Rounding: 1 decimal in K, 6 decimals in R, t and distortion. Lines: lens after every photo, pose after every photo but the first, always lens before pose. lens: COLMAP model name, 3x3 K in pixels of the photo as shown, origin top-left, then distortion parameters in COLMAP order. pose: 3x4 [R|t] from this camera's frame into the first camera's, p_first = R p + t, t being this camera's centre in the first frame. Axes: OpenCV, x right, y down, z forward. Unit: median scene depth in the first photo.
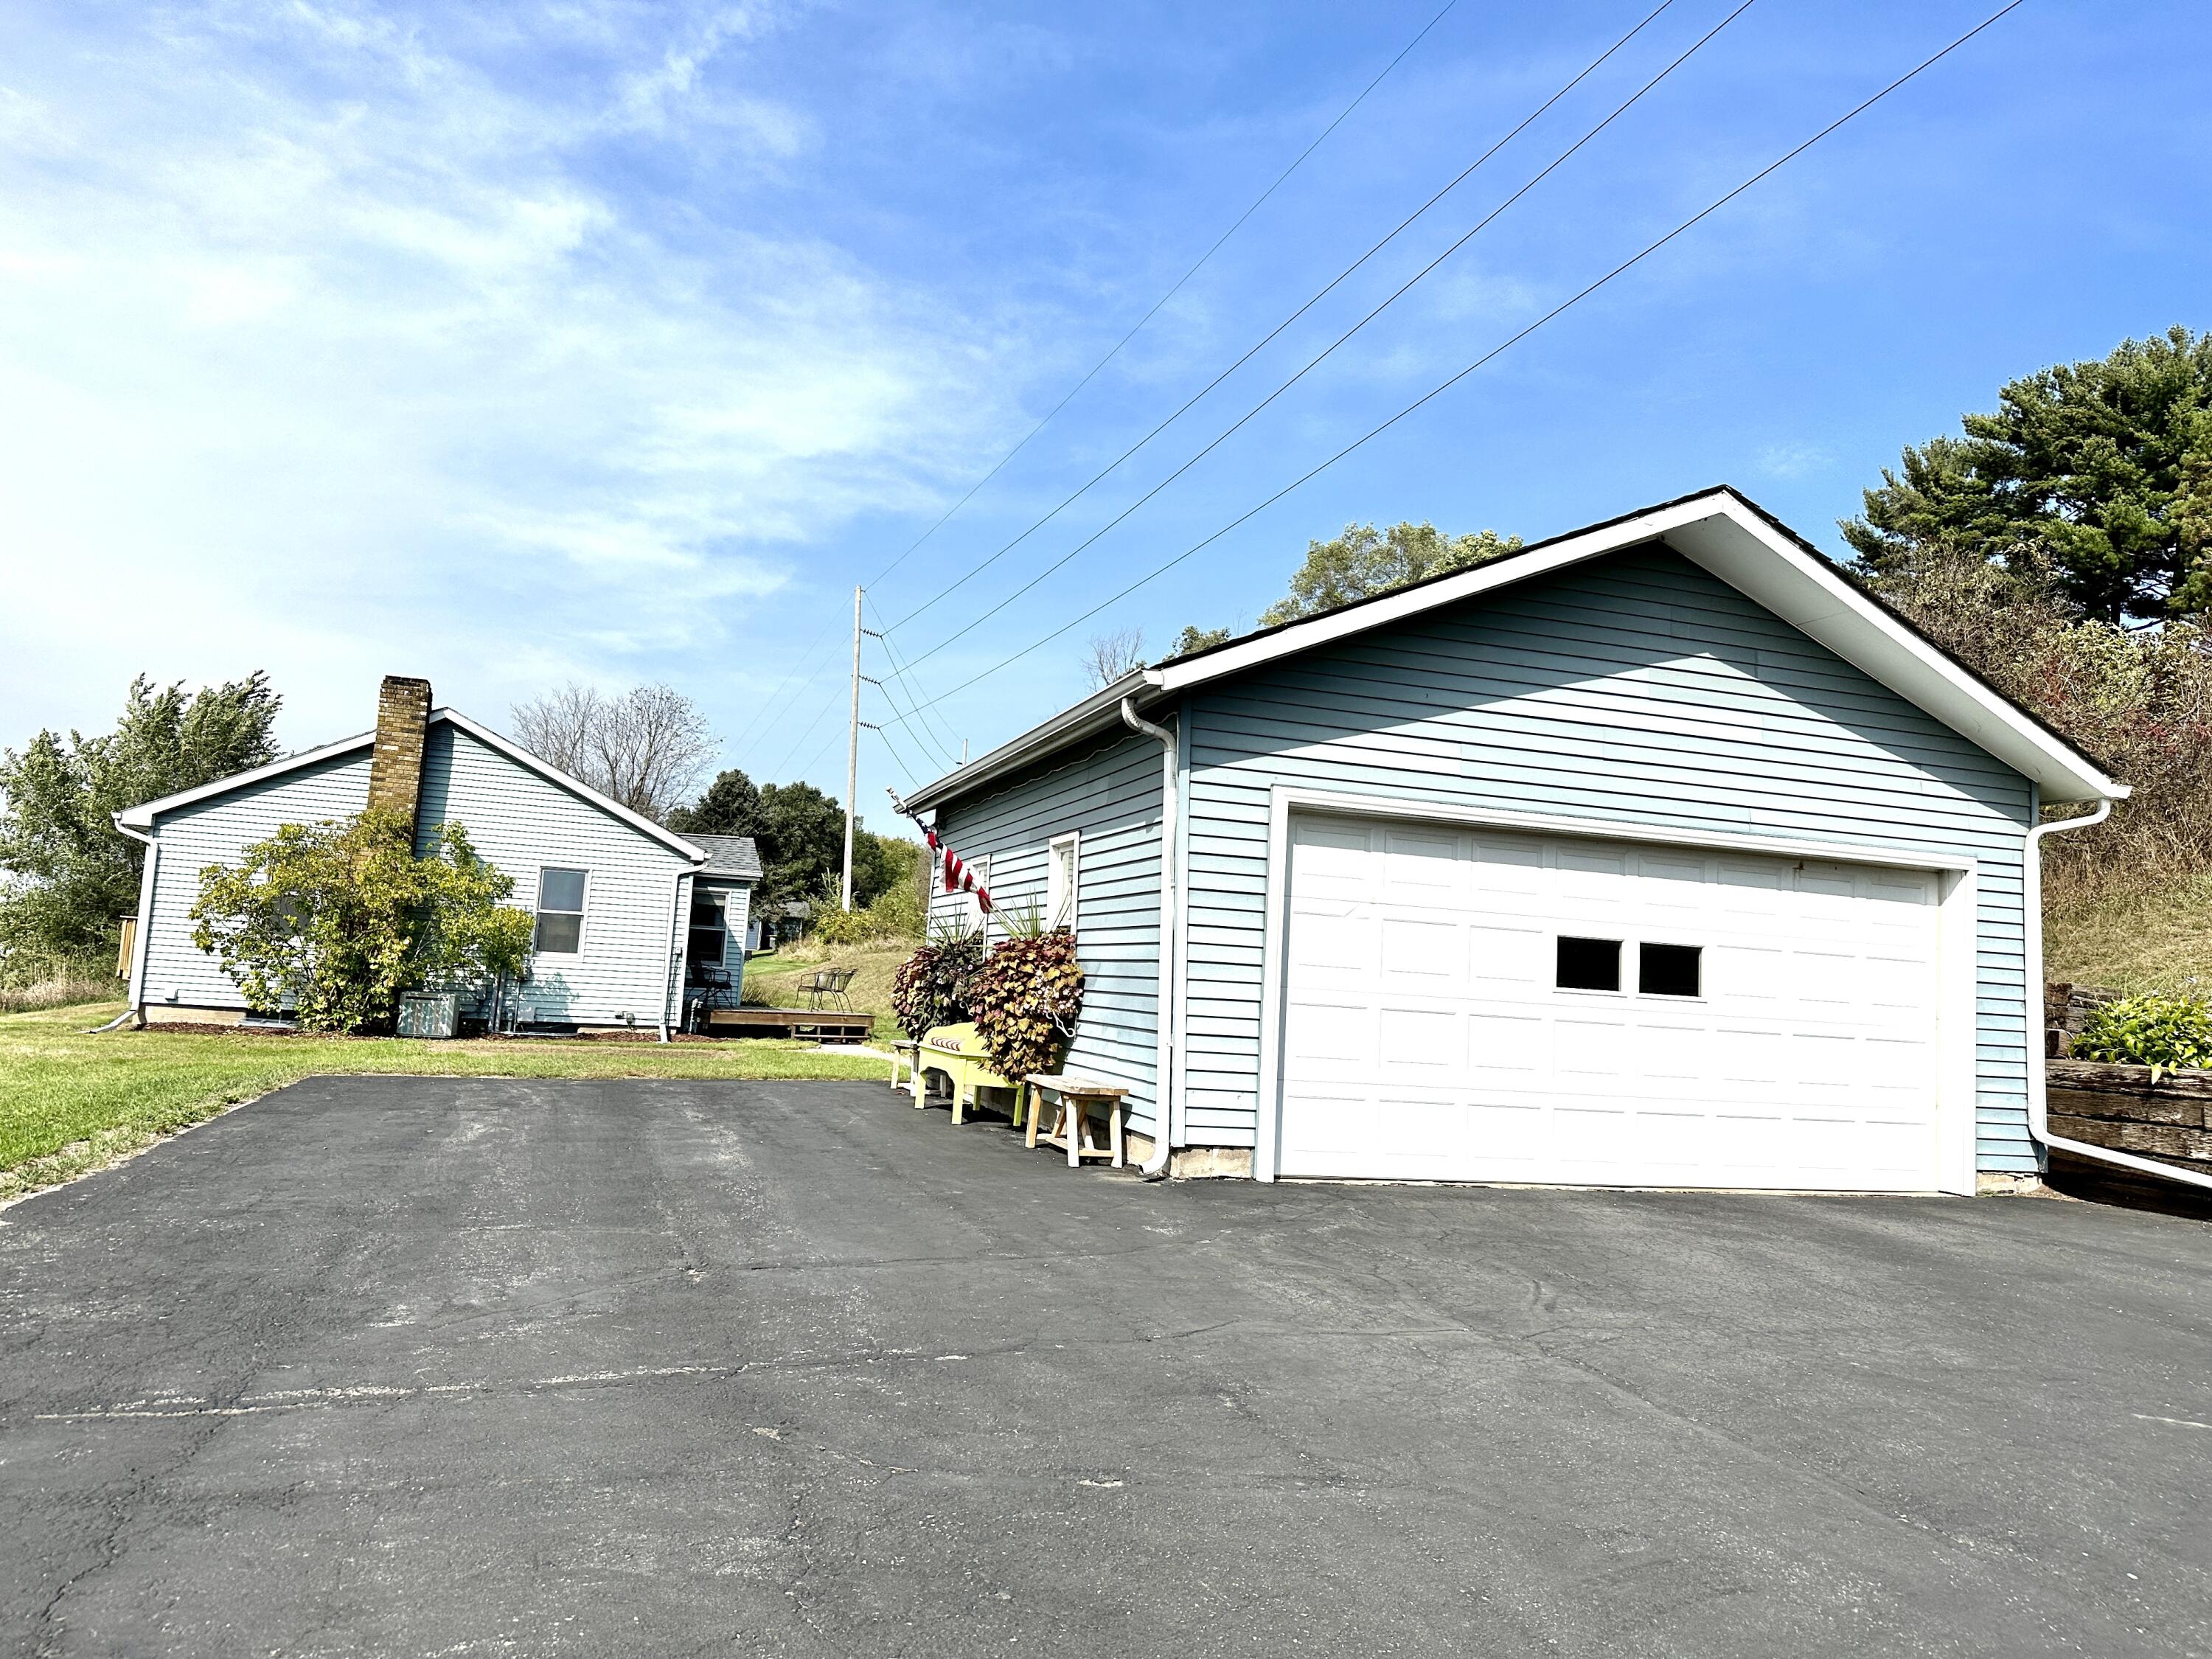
lens RADIAL K [[1517.6, 0, 1106.0], [0, 1517.6, 829.5], [0, 0, 1]] dist [-0.001620, -0.002096]
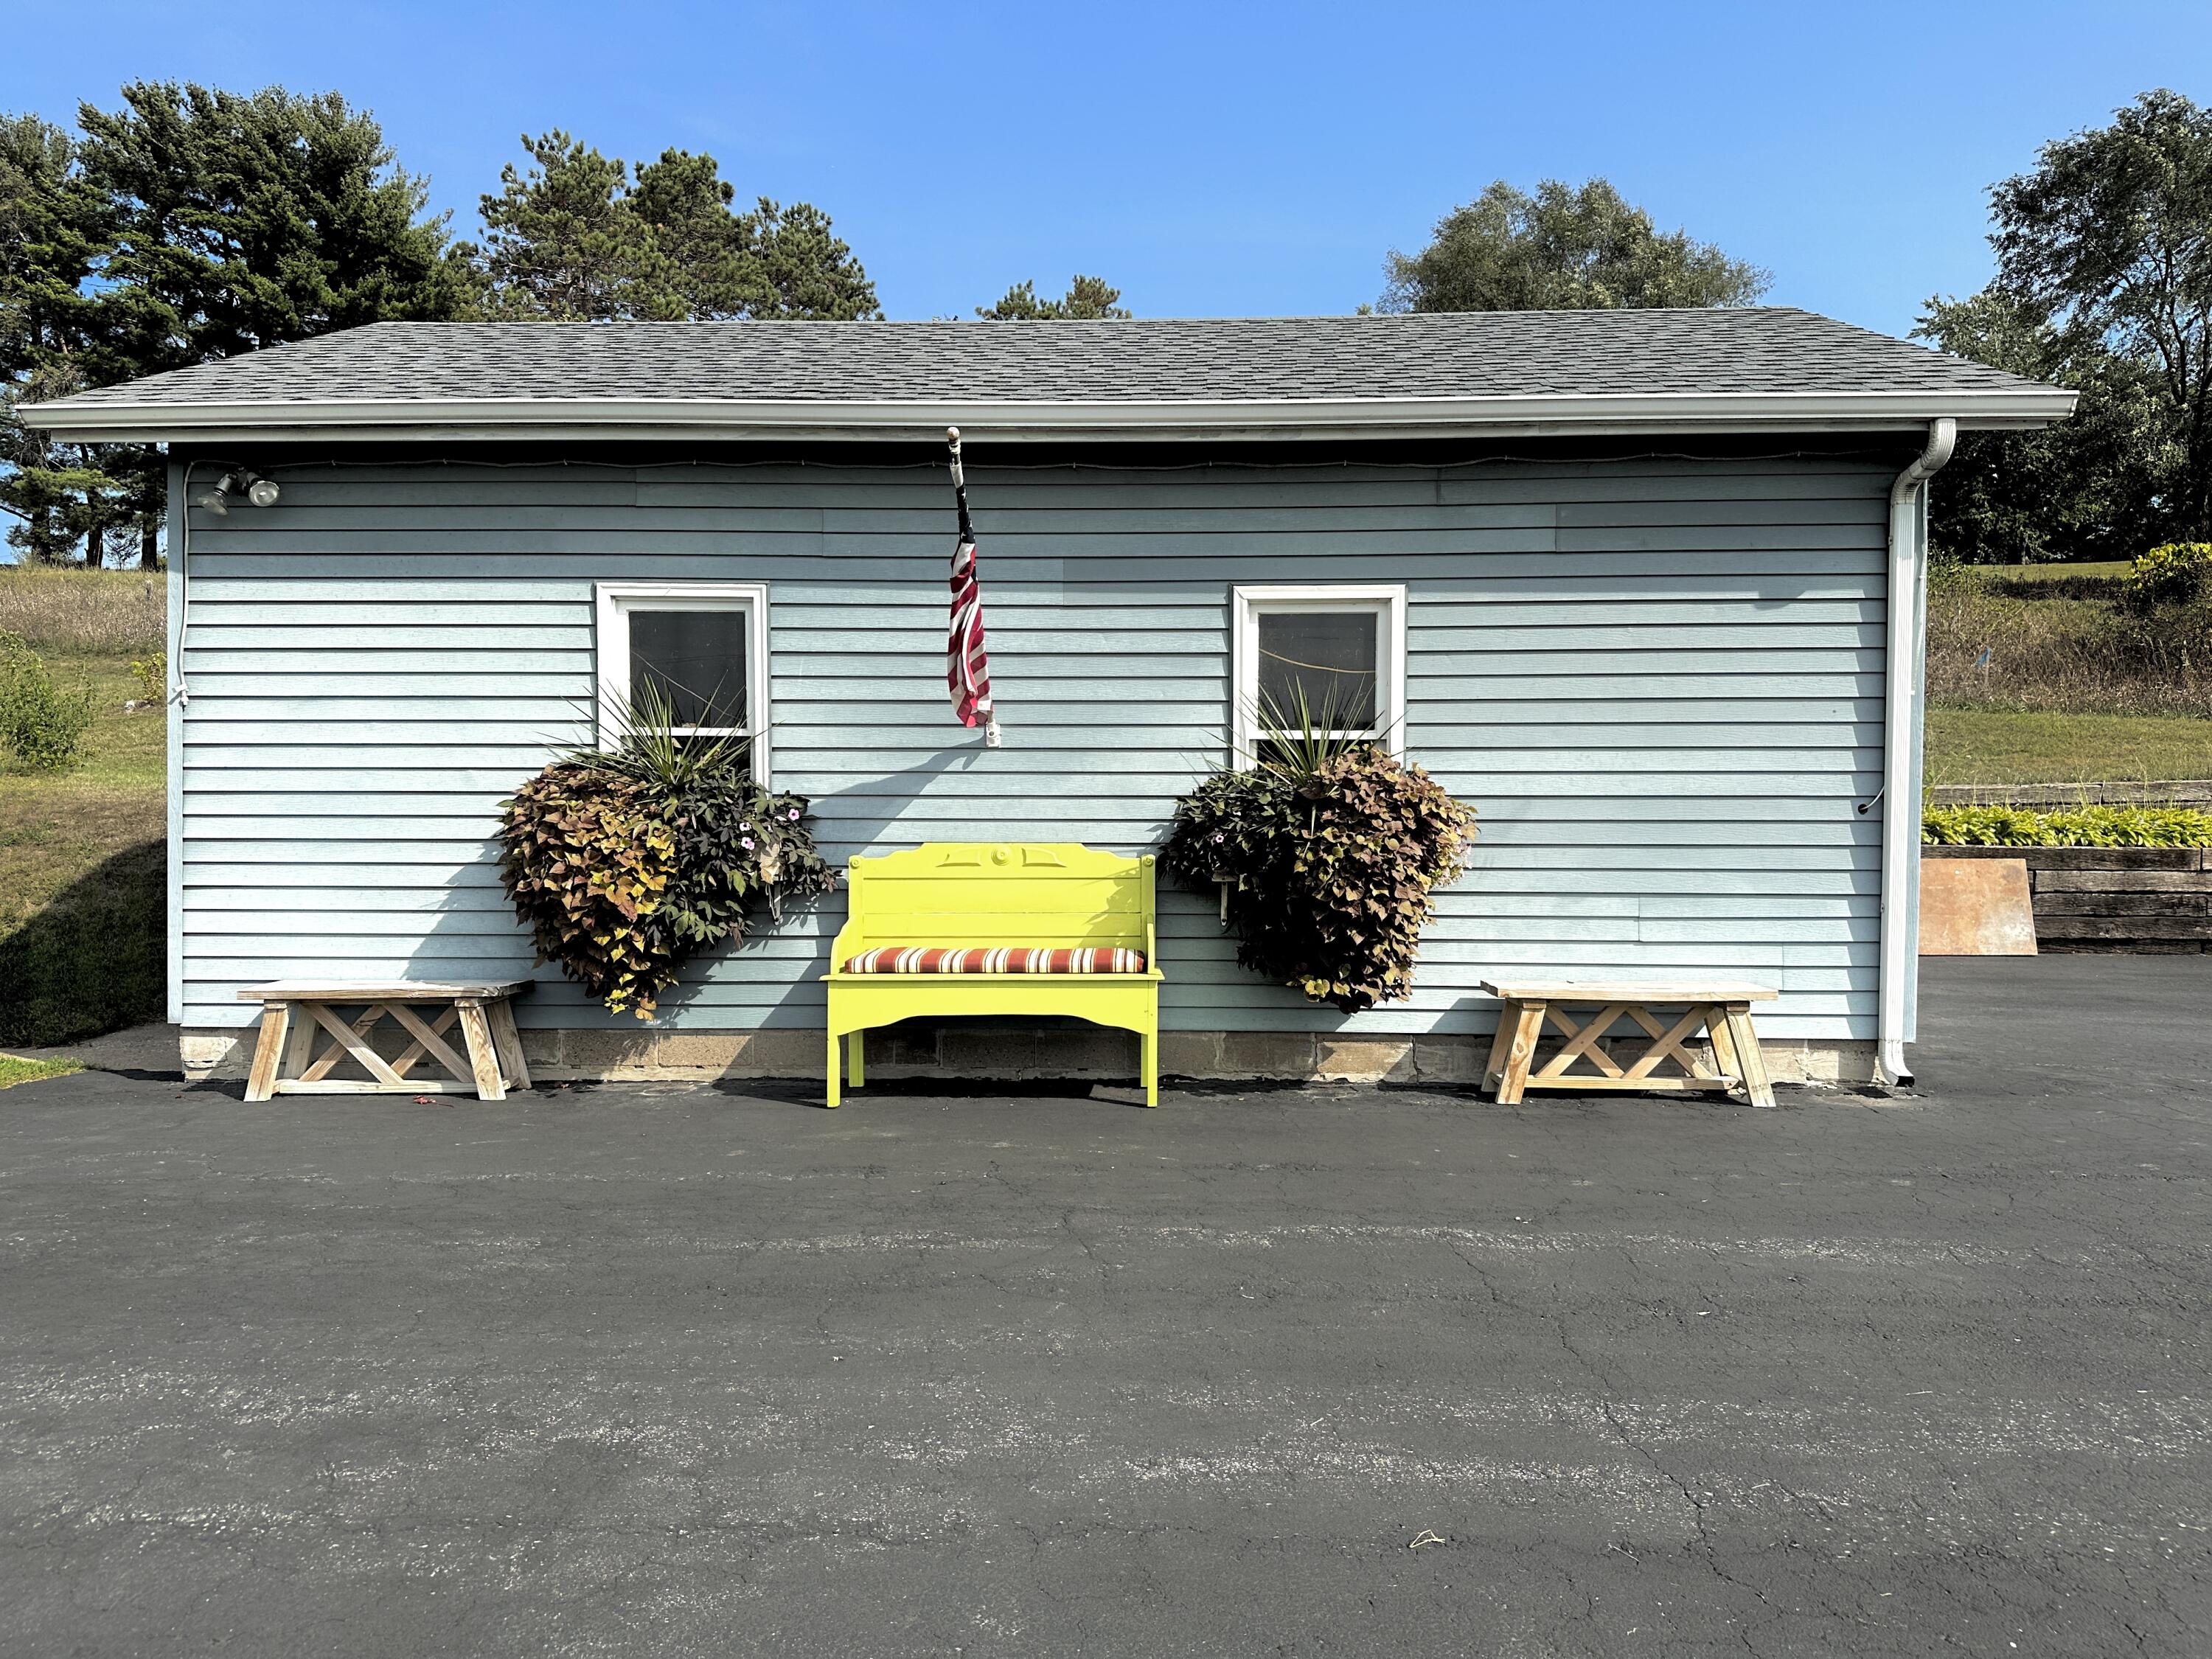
lens RADIAL K [[1517.6, 0, 1106.0], [0, 1517.6, 829.5], [0, 0, 1]] dist [-0.001620, -0.002096]
pose [[0.362404, -0.074697, 0.929023, -0.082177], [-0.074855, 0.991230, 0.108899, 0.005440], [-0.929010, -0.109008, 0.353635, 0.115702]]
